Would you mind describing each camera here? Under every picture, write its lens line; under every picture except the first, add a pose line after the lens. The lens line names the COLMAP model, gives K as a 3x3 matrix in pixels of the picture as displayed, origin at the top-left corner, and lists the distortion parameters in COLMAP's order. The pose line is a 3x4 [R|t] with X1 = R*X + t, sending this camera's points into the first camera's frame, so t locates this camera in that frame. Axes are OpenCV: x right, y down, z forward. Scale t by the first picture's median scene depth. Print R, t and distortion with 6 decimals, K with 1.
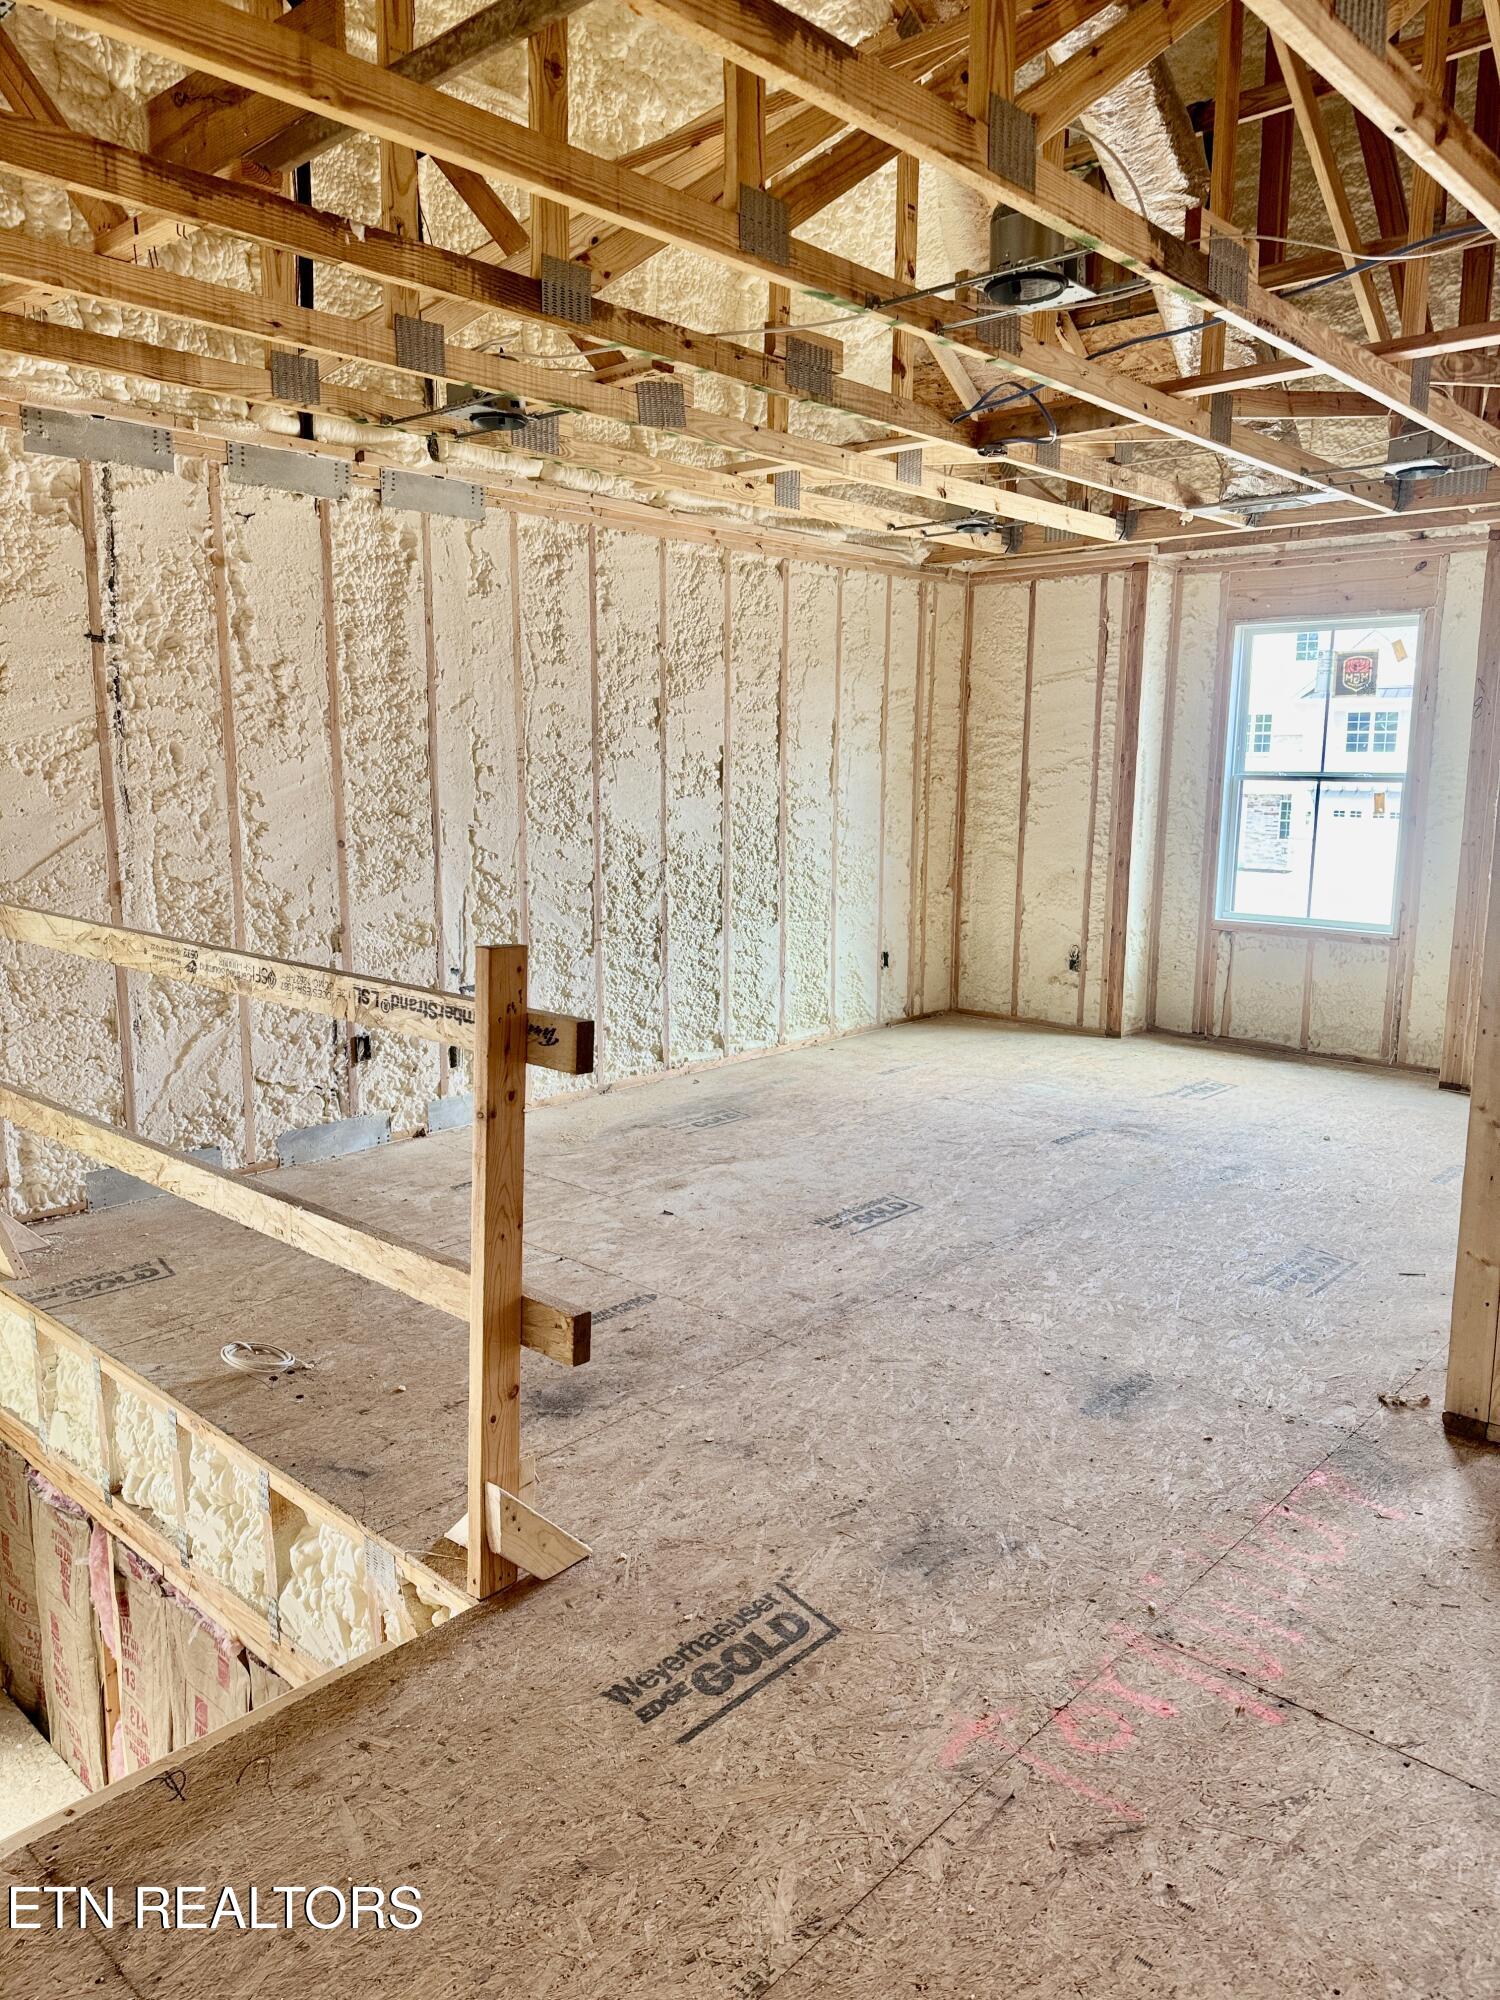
lens RADIAL K [[1385.1, 0, 744.3], [0, 1385.1, 991.7], [0, 0, 1]] dist [0.004239, -0.008380]
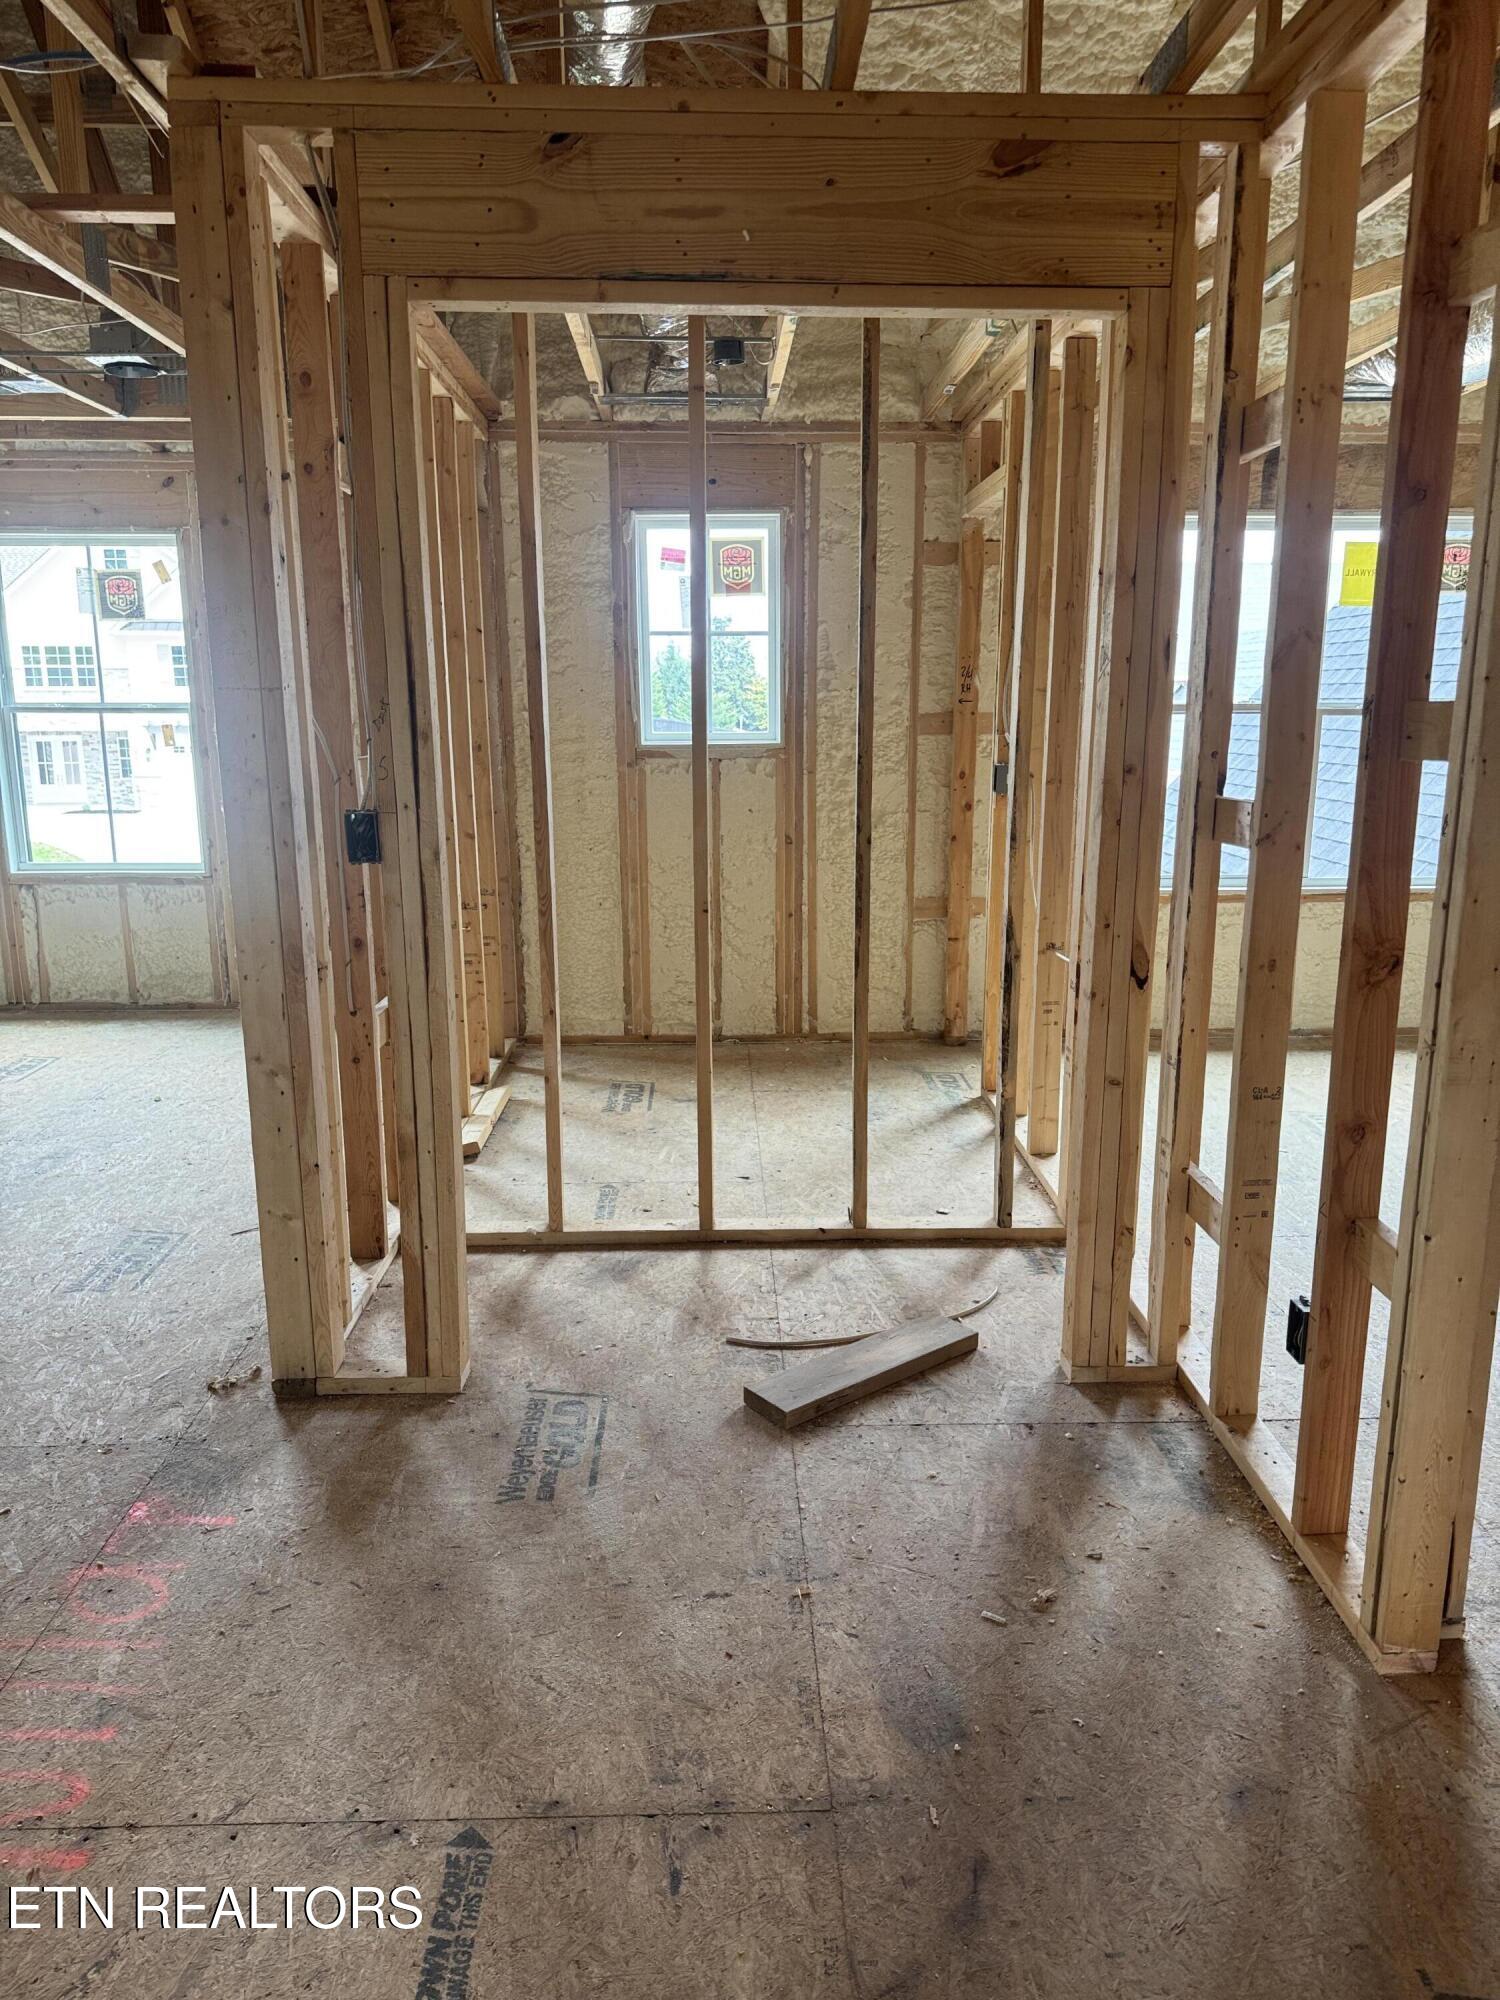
lens RADIAL K [[1385.1, 0, 744.3], [0, 1385.1, 991.7], [0, 0, 1]] dist [0.004239, -0.008380]
pose [[0.714681, -0.152213, 0.682687, 0.092614], [0.121926, 0.988202, 0.092692, -0.004061], [-0.688742, 0.016992, 0.724808, 0.066059]]
